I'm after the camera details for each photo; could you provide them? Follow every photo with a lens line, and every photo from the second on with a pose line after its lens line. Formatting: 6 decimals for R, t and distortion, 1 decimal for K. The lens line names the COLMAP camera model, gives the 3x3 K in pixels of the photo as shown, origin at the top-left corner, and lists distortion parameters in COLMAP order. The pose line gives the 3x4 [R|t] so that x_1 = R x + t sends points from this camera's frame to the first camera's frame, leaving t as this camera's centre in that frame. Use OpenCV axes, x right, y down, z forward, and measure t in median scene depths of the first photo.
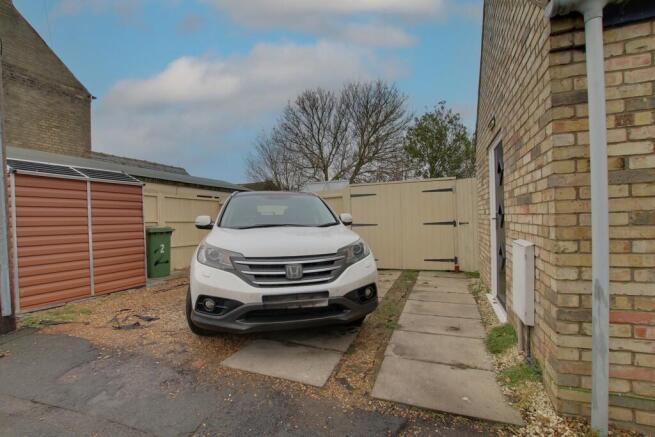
lens RADIAL K [[298.5, 0, 327.0], [0, 298.5, 223.8], [0, 0, 1]] dist [-0.026354, 0.000143]
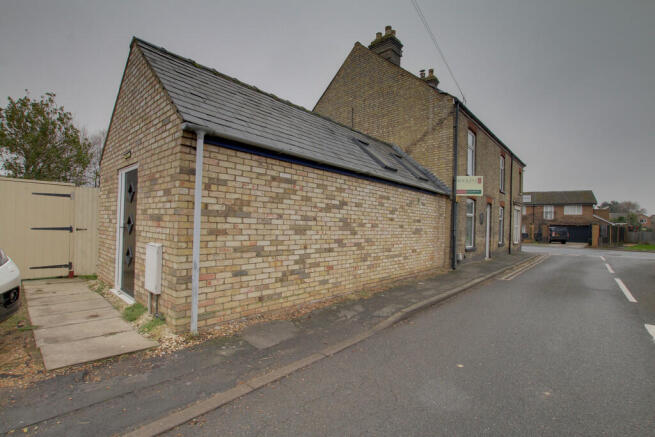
lens RADIAL K [[298.5, 0, 327.7], [0, 298.5, 222.8], [0, 0, 1]] dist [-0.026354, 0.000143]
pose [[0.347113, 0.050530, 0.936461, -0.596650], [-0.027395, 0.998668, -0.043732, -0.010604], [-0.937423, -0.010474, 0.348035, -0.505376]]
